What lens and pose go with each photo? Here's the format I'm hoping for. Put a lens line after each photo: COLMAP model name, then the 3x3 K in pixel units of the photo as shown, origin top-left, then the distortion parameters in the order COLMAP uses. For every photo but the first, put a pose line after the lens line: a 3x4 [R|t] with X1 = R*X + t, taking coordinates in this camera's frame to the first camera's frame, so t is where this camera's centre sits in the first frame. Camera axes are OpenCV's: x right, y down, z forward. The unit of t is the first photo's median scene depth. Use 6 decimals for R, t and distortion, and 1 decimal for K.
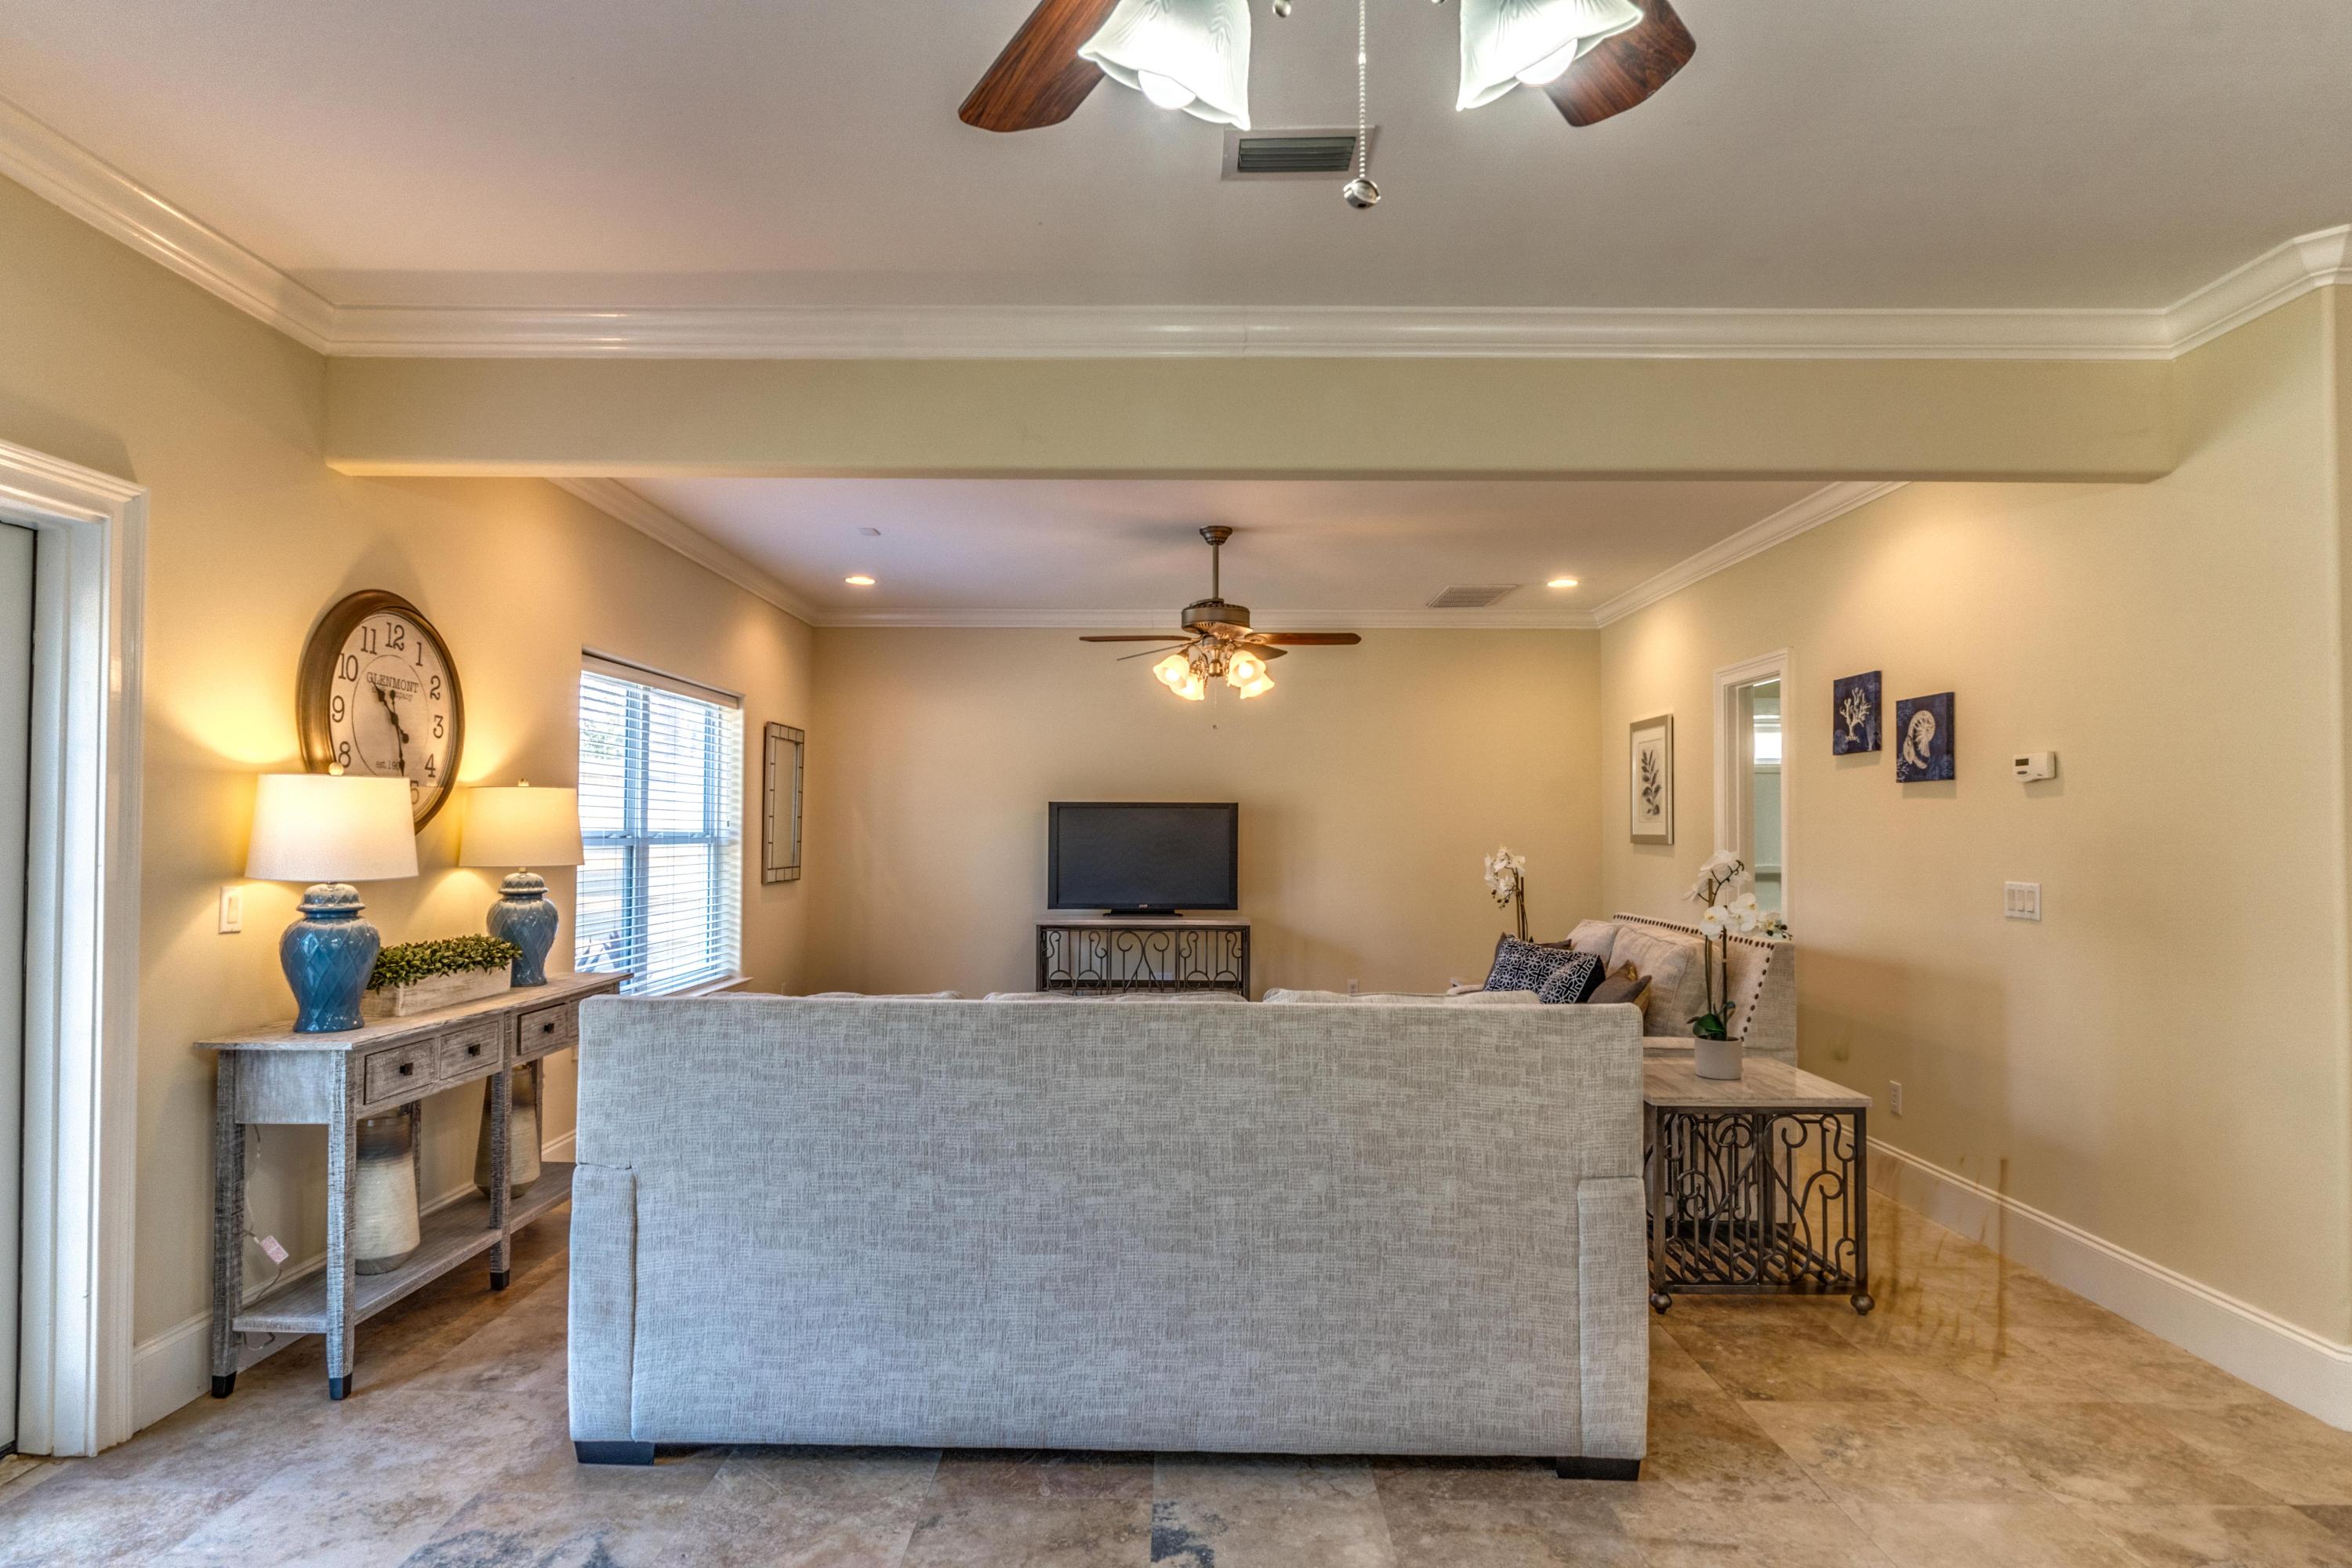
lens RADIAL K [[1232.5, 0, 1212.0], [0, 1232.5, 803.2], [0, 0, 1]] dist [-0.005709, 0.002522]
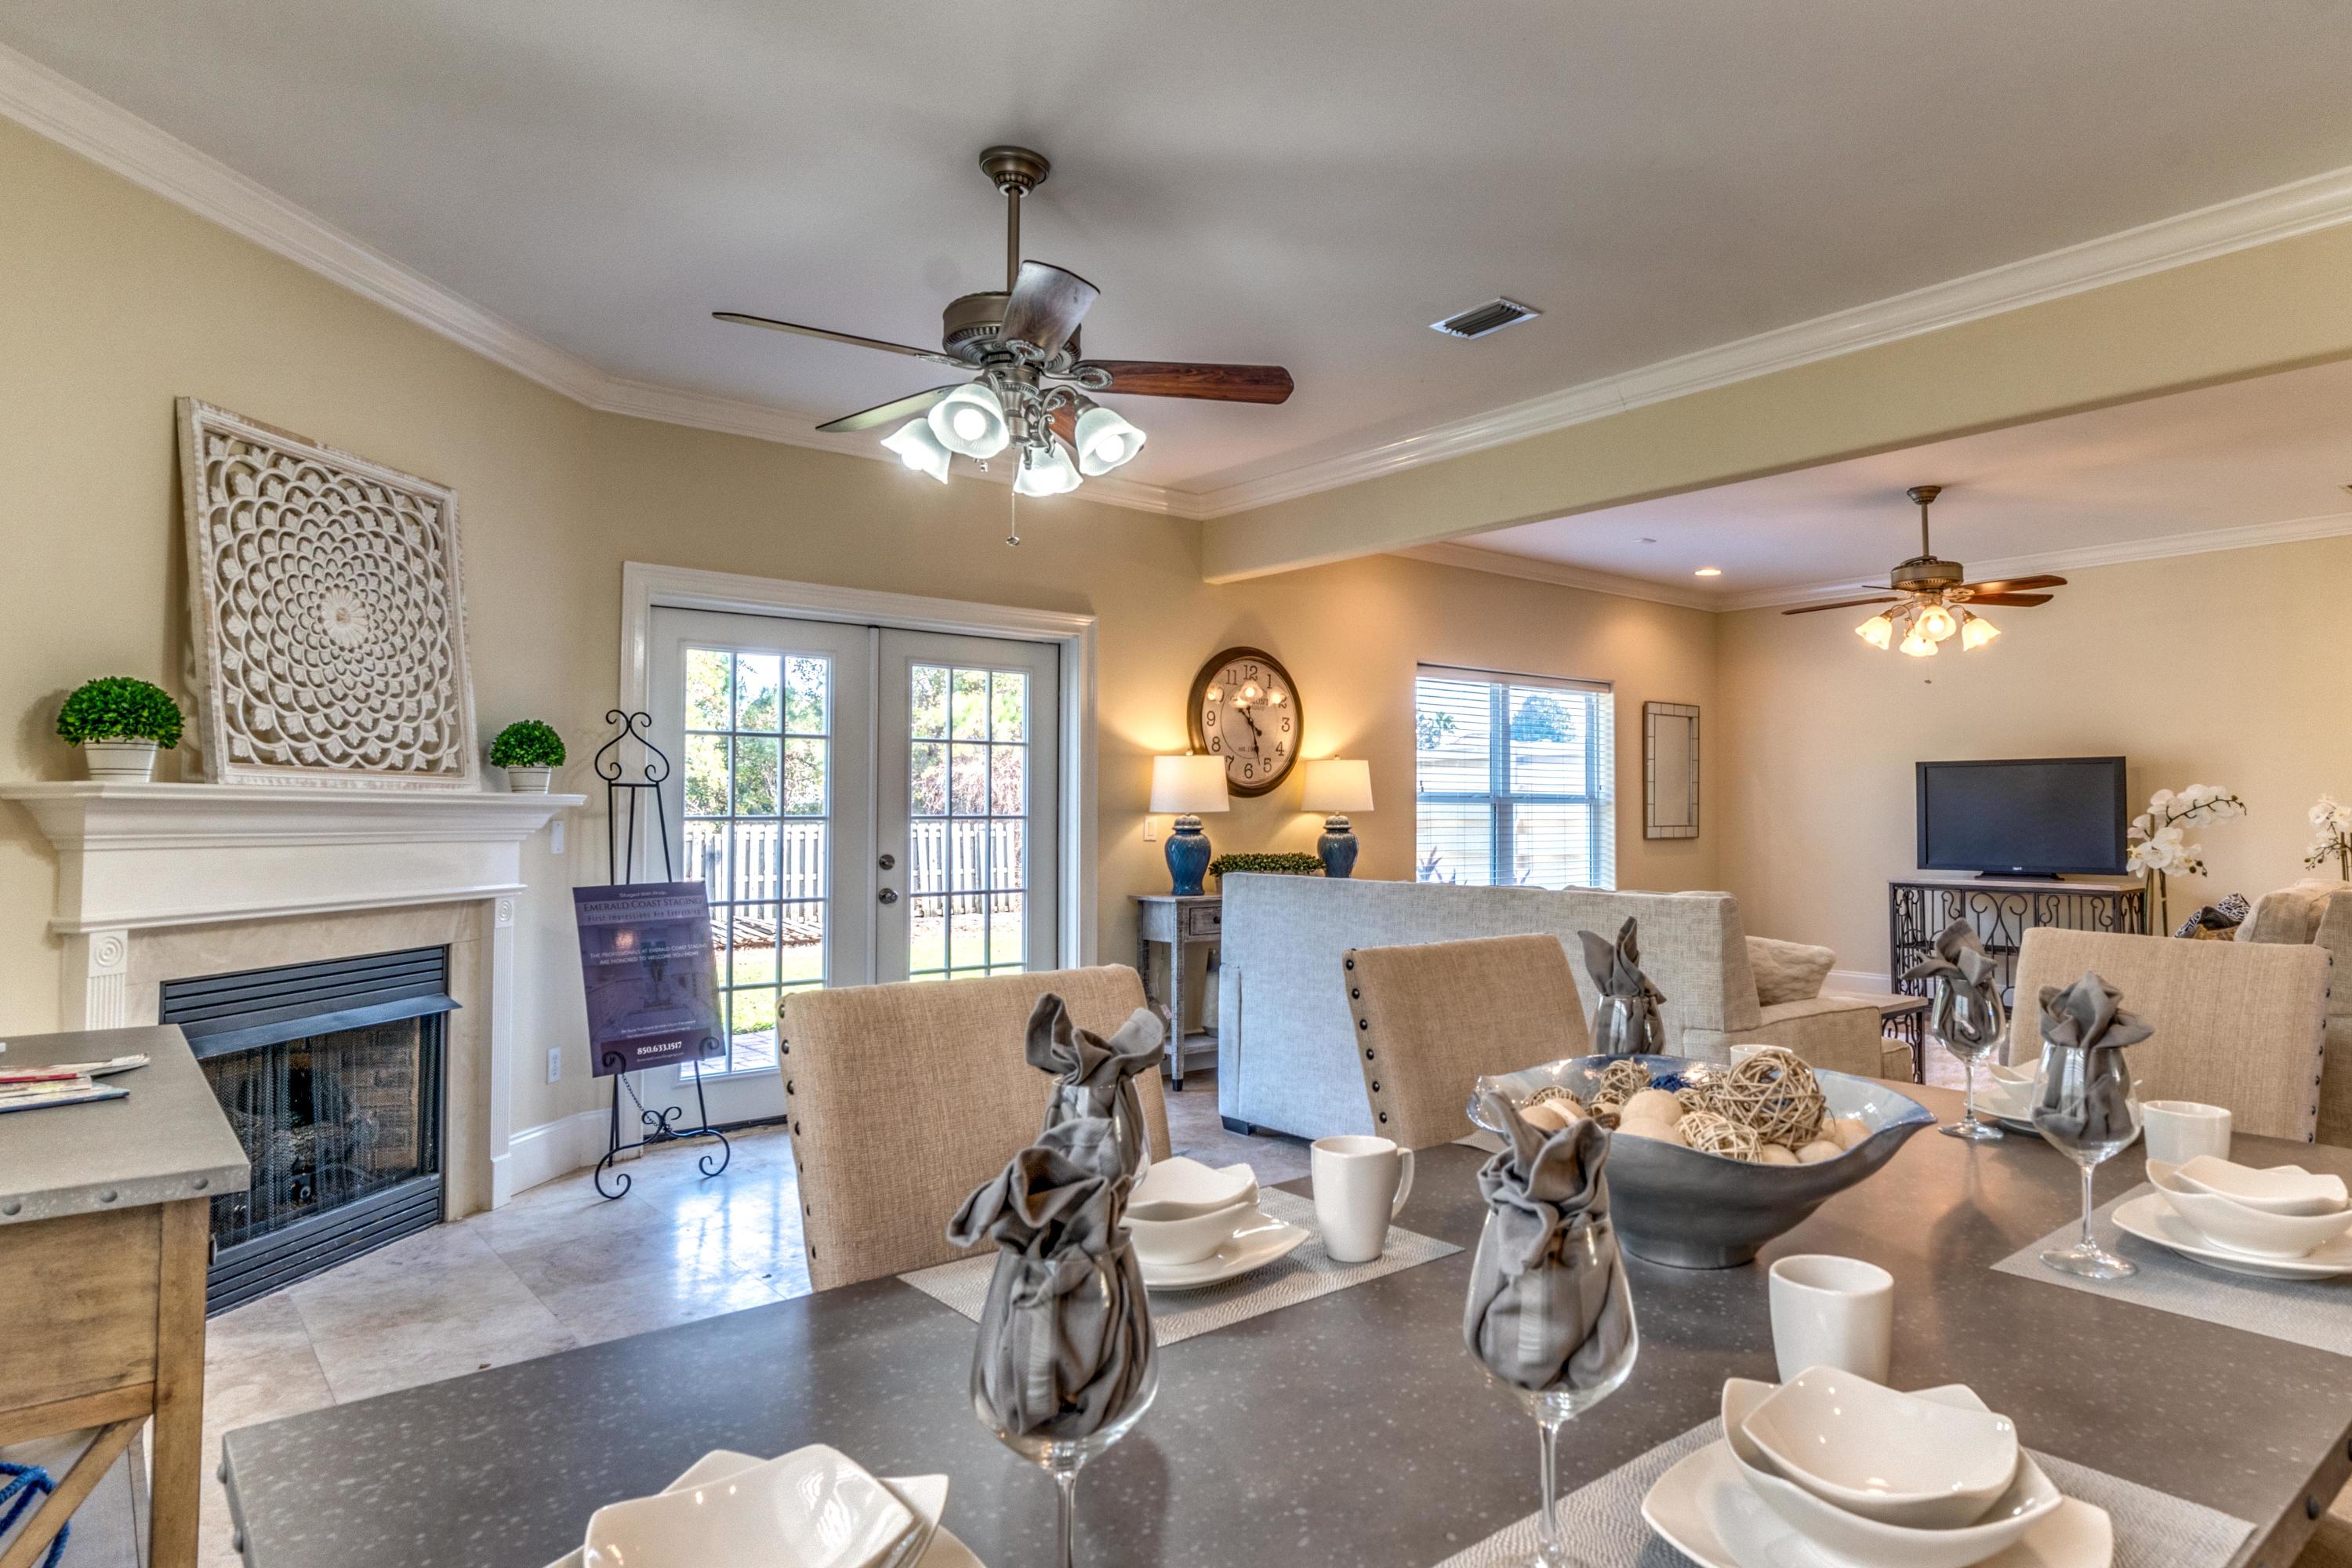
lens RADIAL K [[1400.1, 0, 1437.1], [0, 1400.1, 745.9], [0, 0, 1]] dist [0.029877, 0.006927]
pose [[0.705283, -0.041670, -0.707700, 0.807255], [0.023055, 0.999091, -0.035851, 0.036087], [0.708551, 0.008970, 0.705603, -0.164370]]
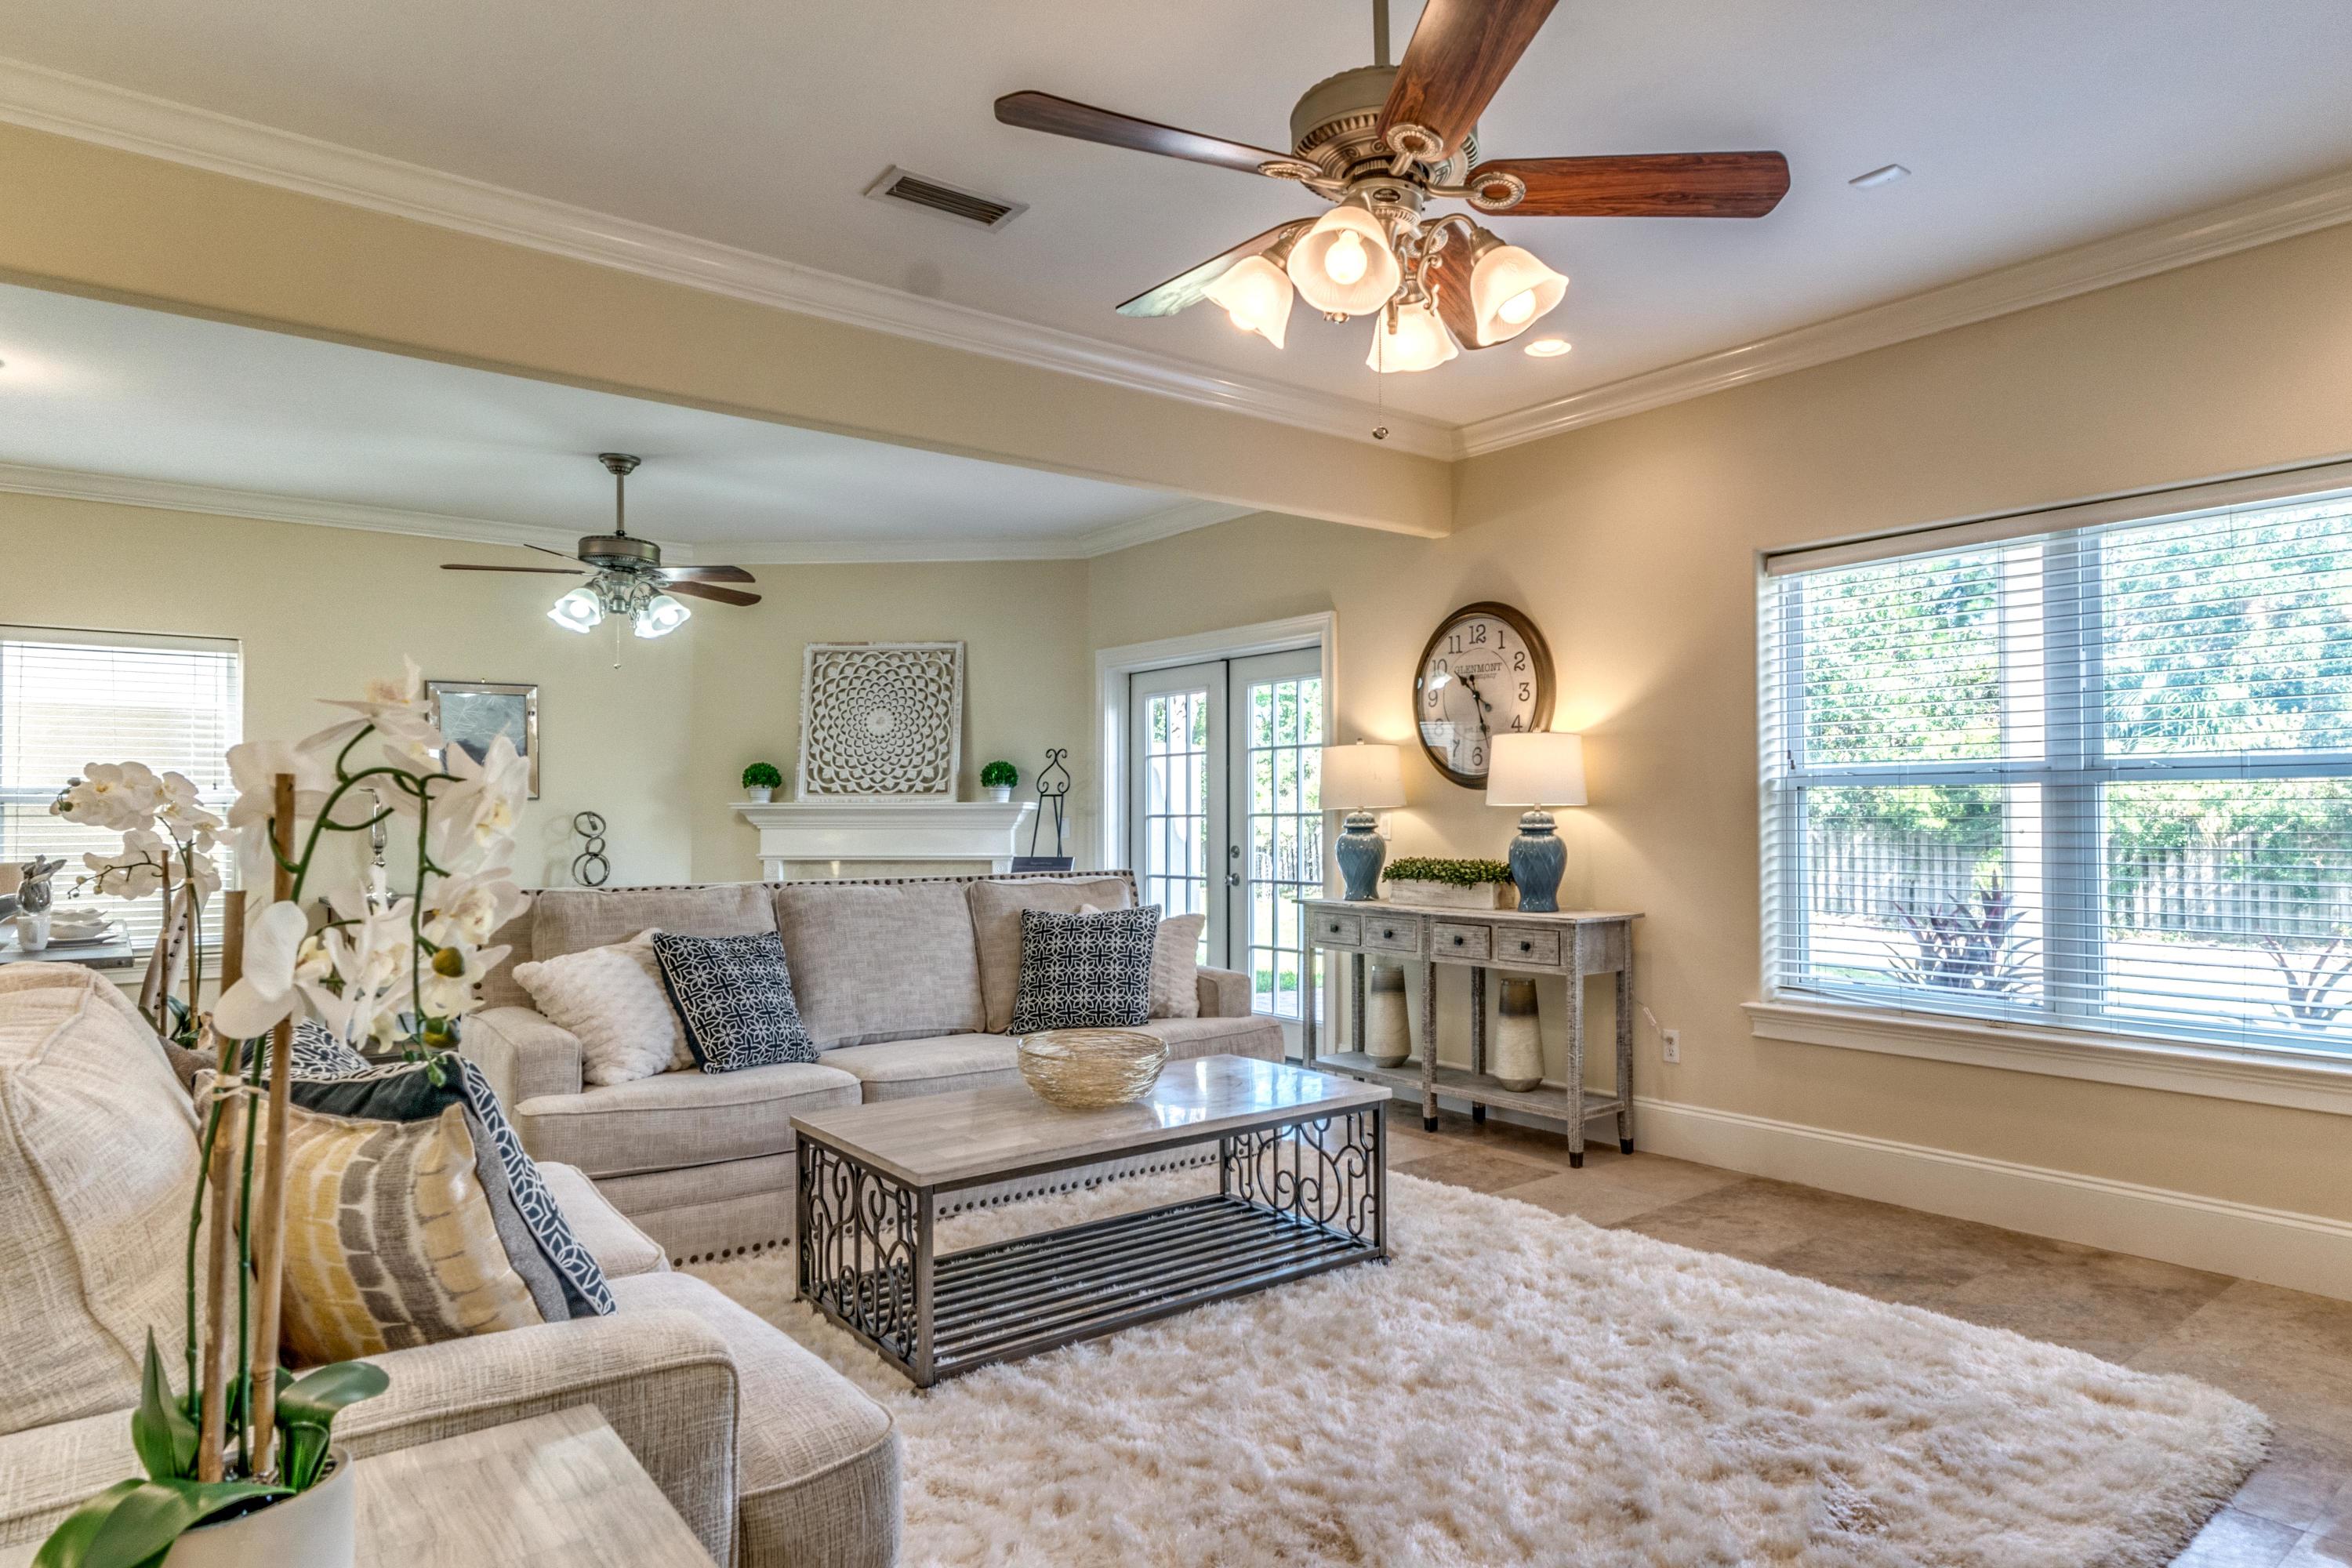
lens RADIAL K [[1442.2, 0, 1295.4], [0, 1442.2, 775.8], [0, 0, 1]] dist [-0.002172, -0.003011]
pose [[-0.774380, -0.019003, -0.632436, 0.452131], [0.017351, 0.998535, -0.051249, 0.089849], [0.632483, -0.050660, -0.772916, 1.917534]]
